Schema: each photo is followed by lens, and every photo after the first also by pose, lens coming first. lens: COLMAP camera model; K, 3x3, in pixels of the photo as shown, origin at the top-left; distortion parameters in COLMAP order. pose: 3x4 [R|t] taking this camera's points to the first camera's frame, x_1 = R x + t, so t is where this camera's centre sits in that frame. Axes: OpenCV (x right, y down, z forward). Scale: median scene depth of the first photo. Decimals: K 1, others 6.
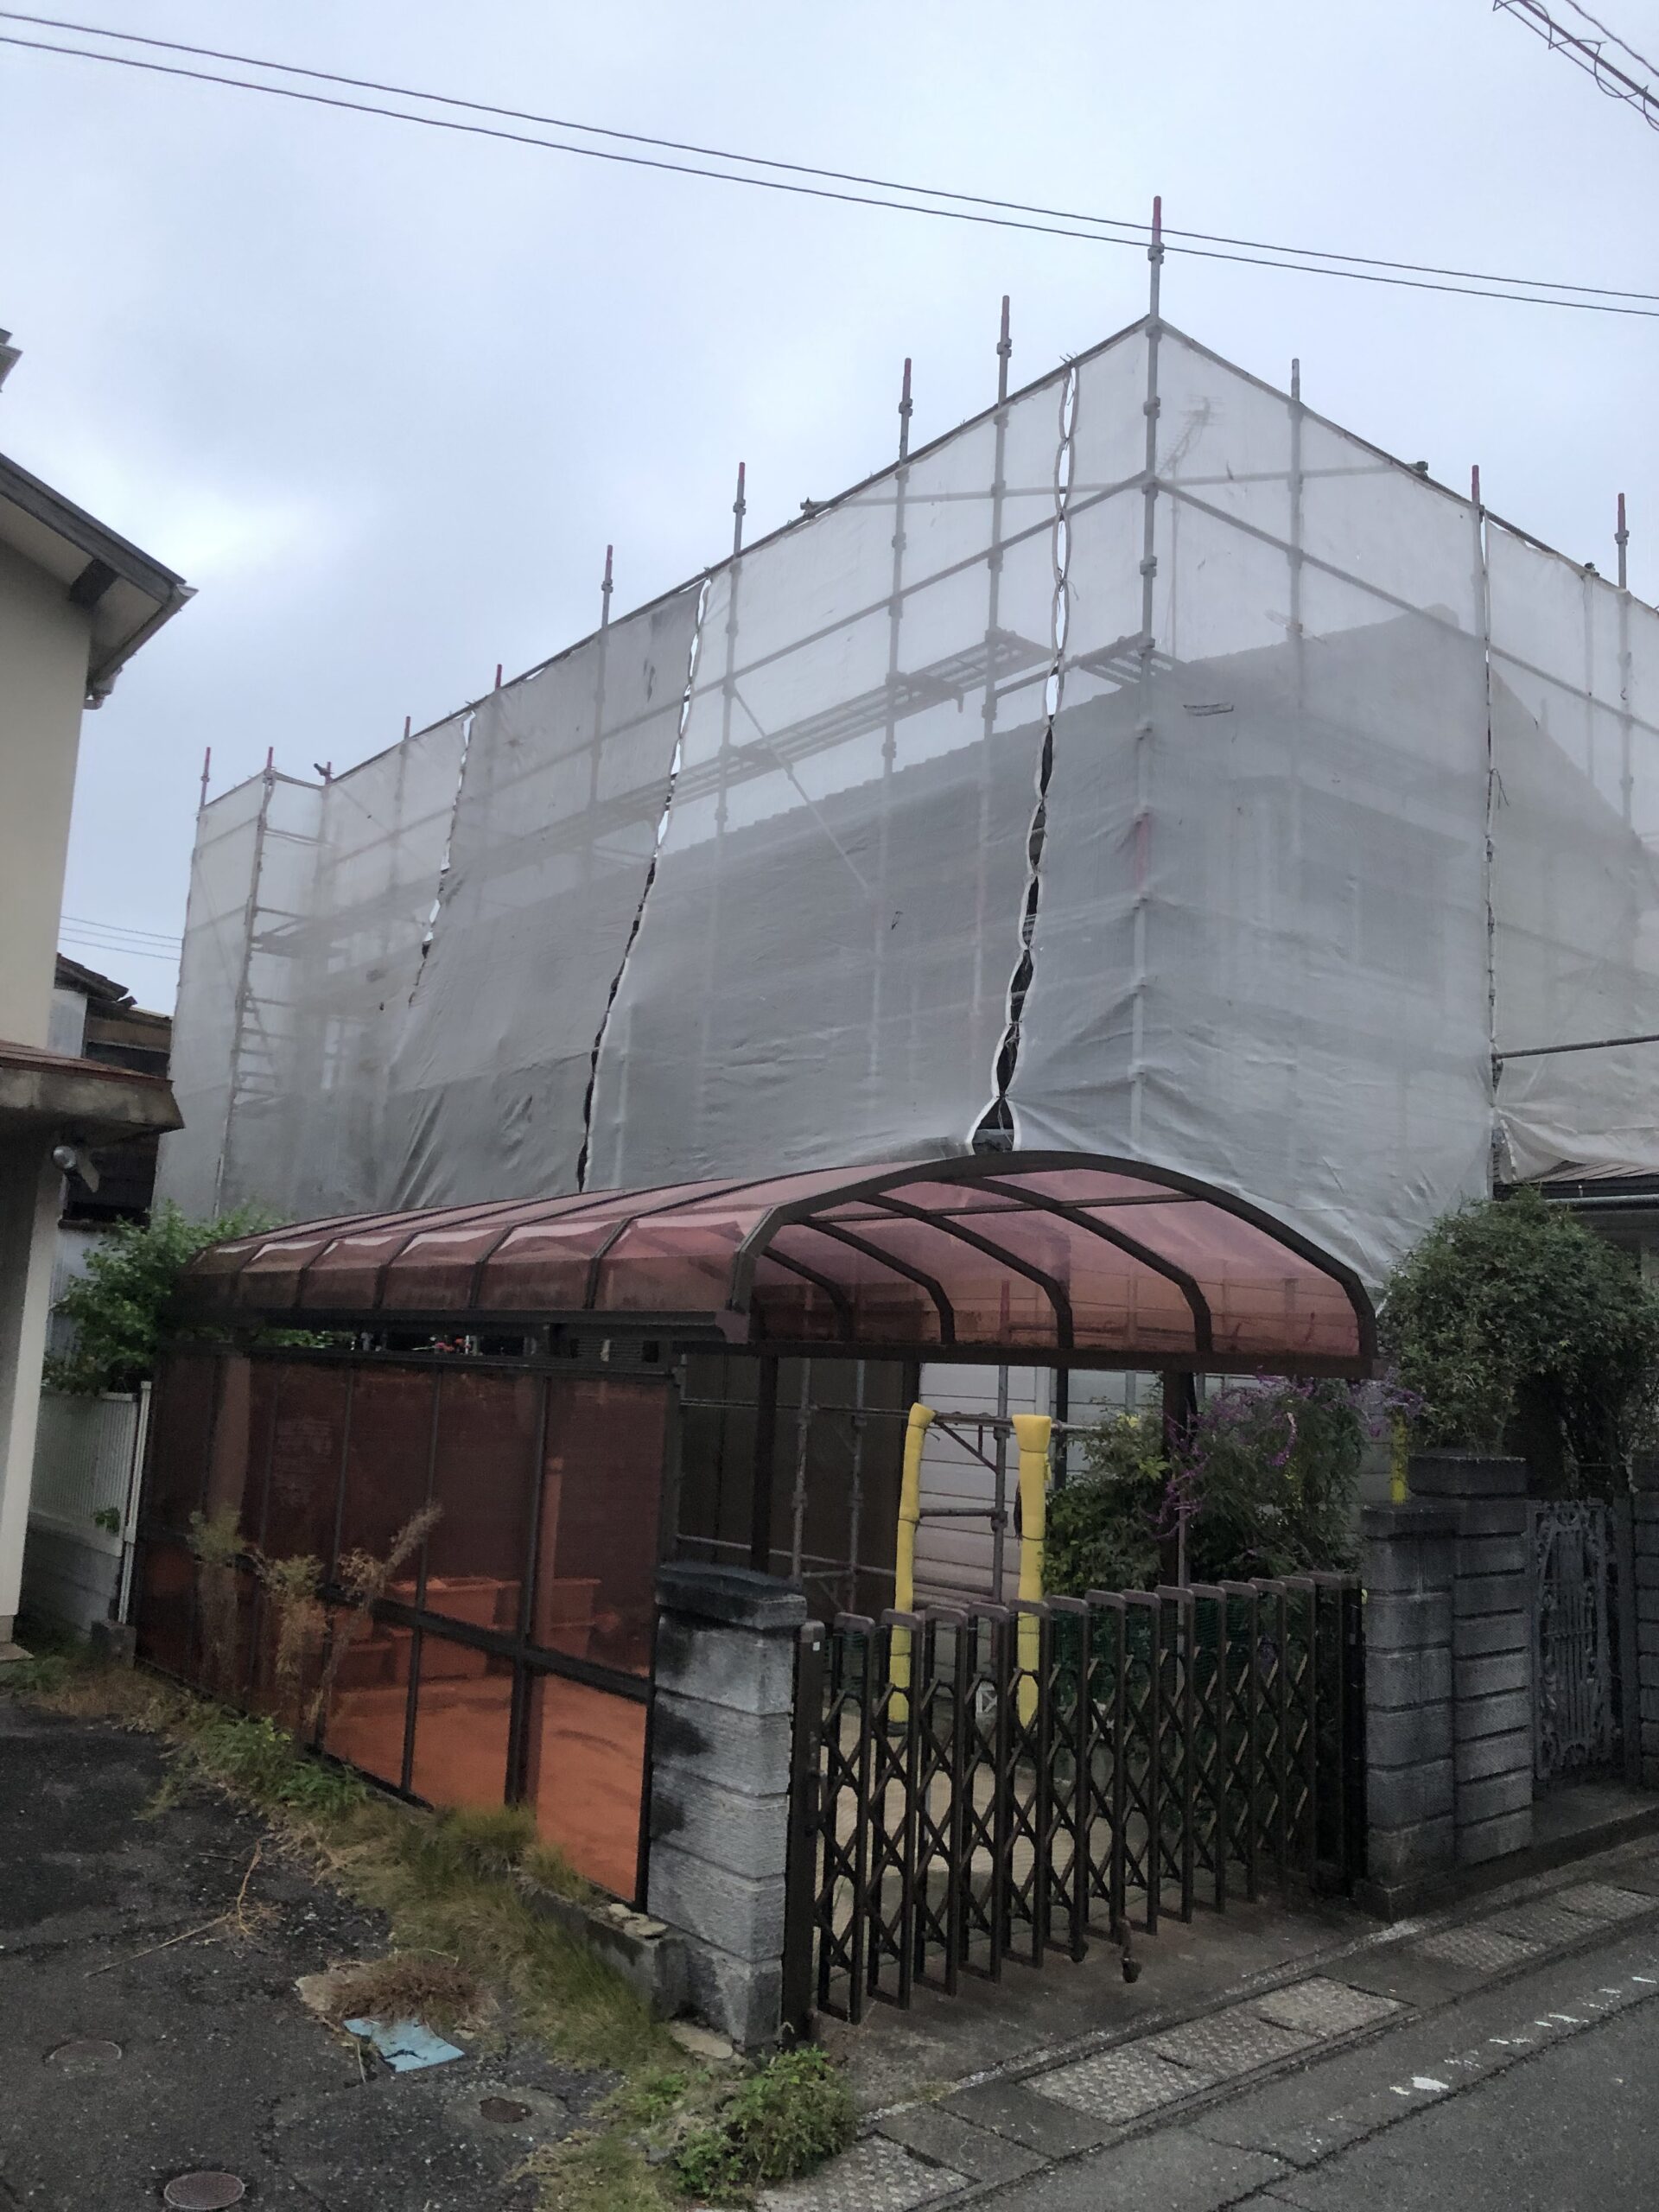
lens RADIAL K [[1819.7, 0, 865.1], [0, 1819.7, 1118.2], [0, 0, 1]] dist [0.039648, -0.063023]
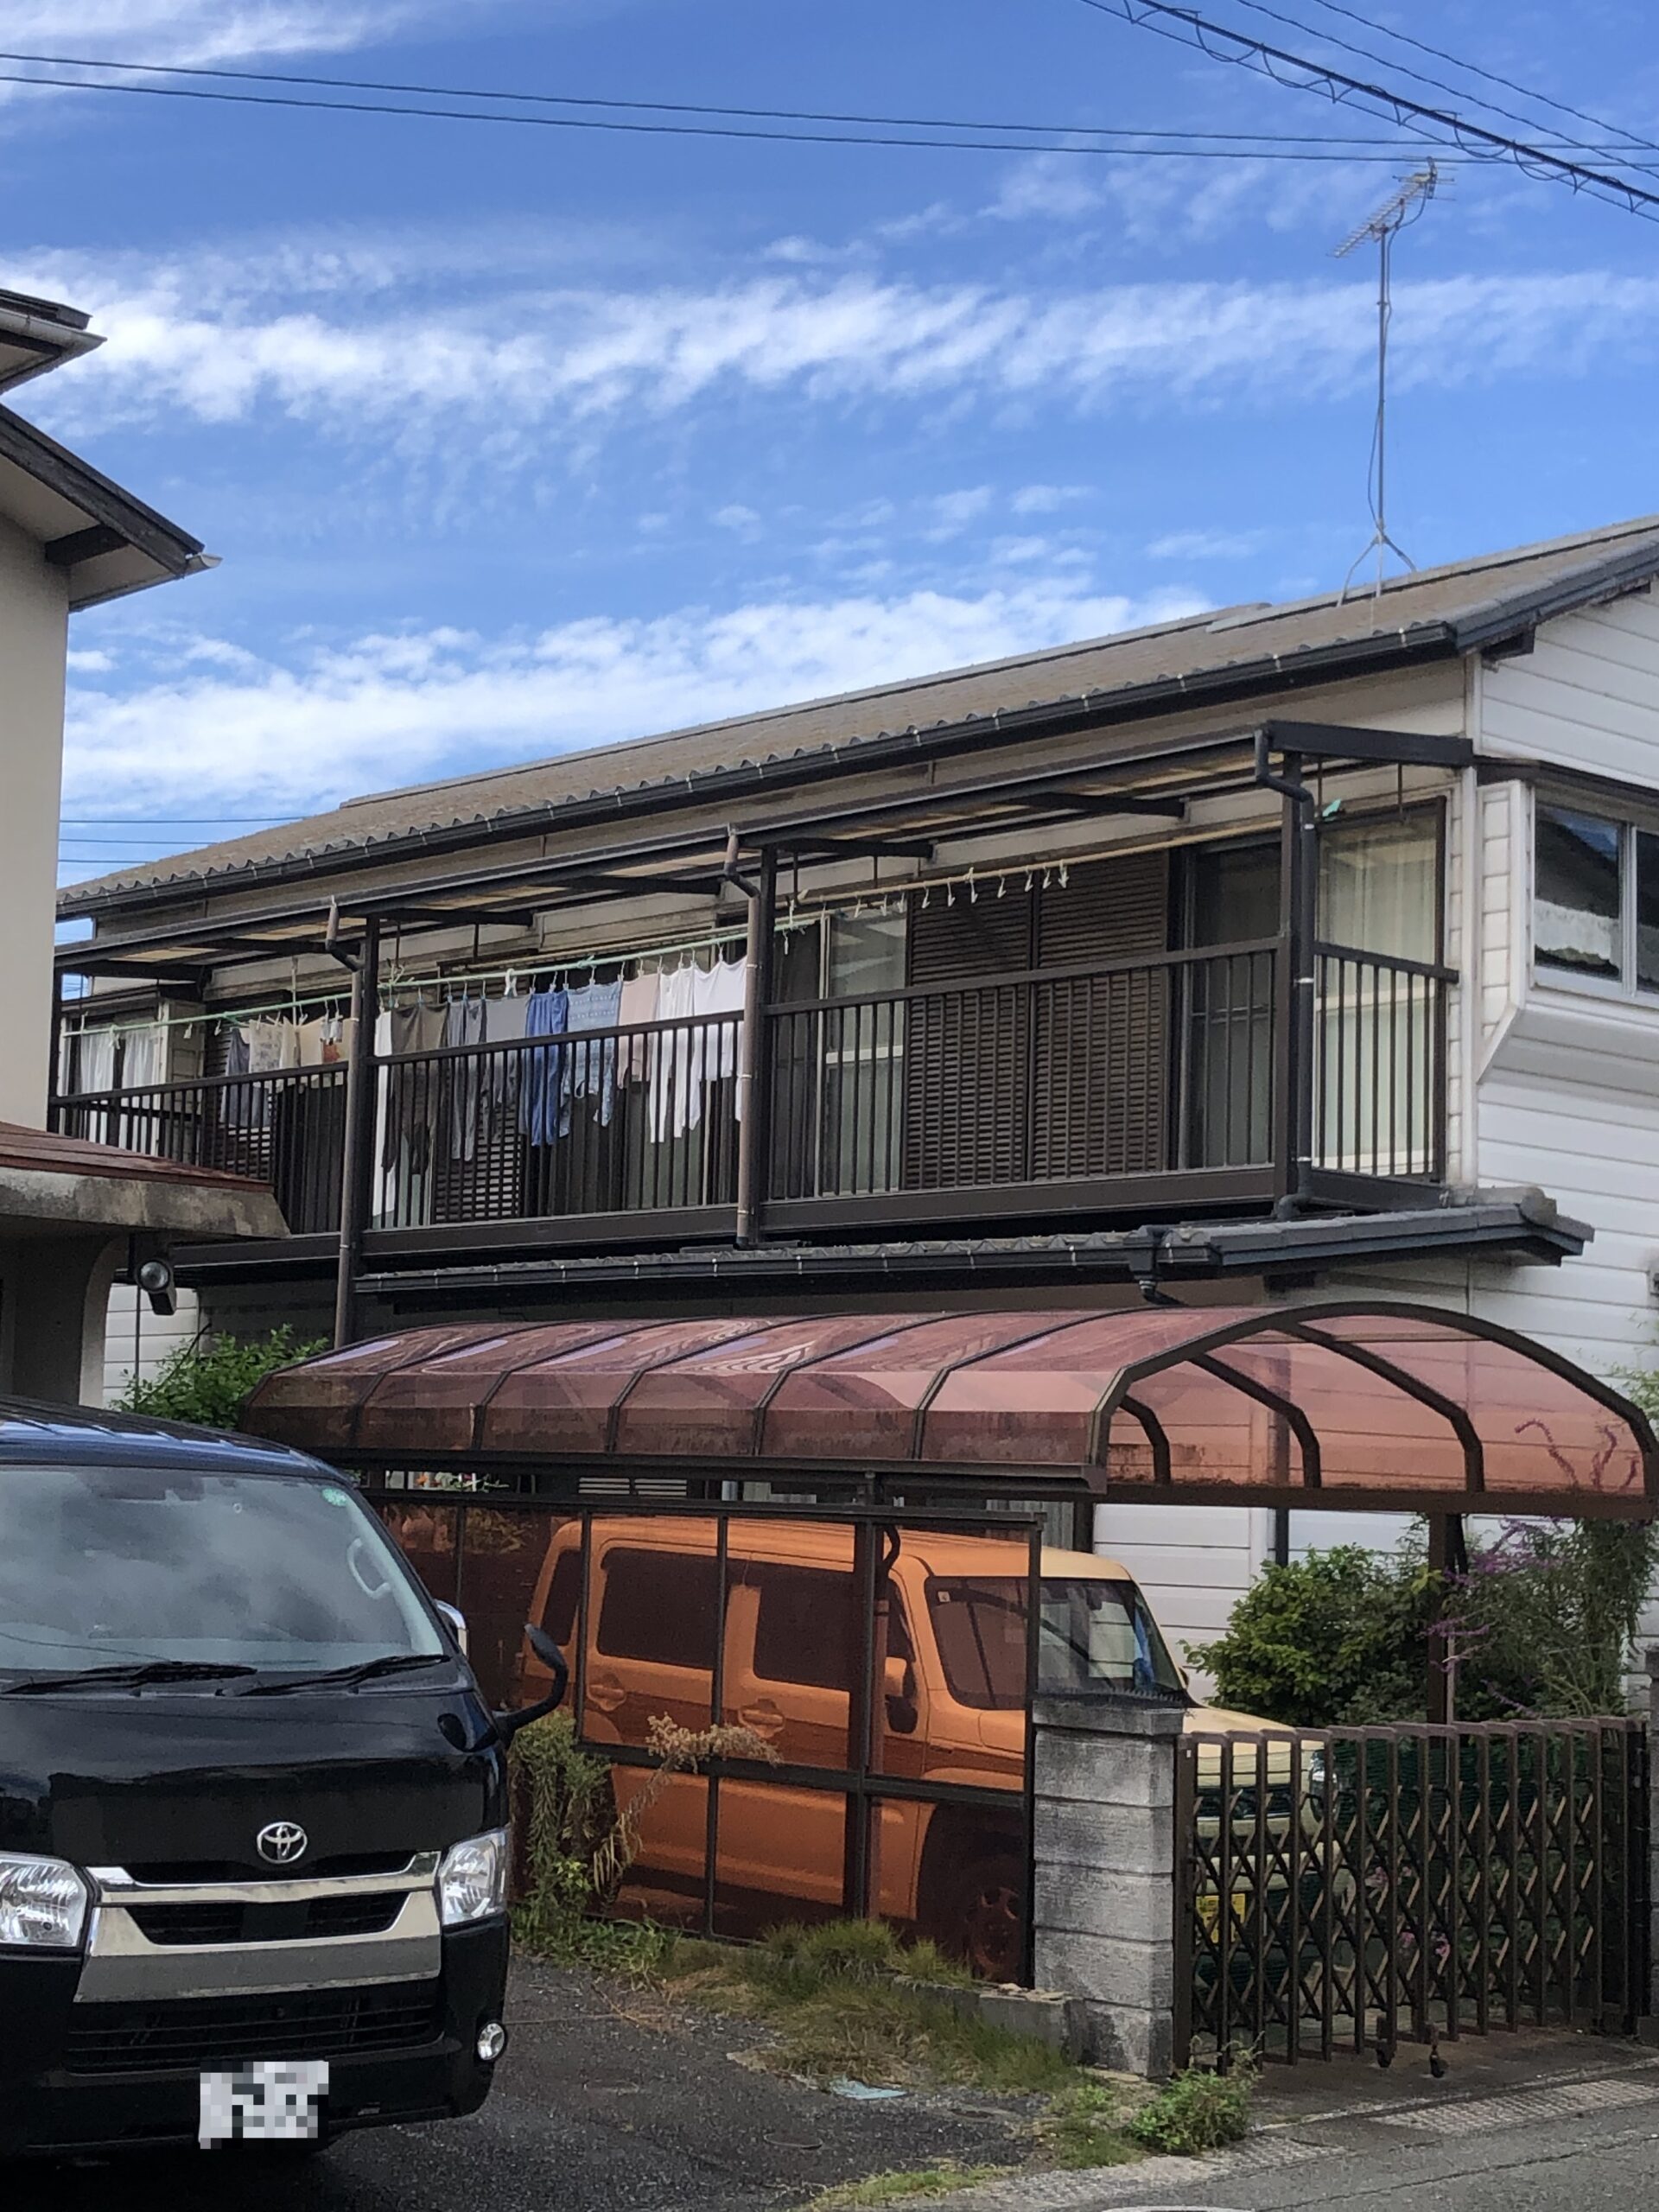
lens RADIAL K [[3622.2, 0, 827.9], [0, 3622.2, 1105.5], [0, 0, 1]] dist [0.027578, 0.000000]
pose [[0.998448, -0.003452, 0.055588, -0.319226], [0.001963, 0.999638, 0.026819, -0.152728], [-0.055660, -0.026669, 0.998094, -1.061297]]
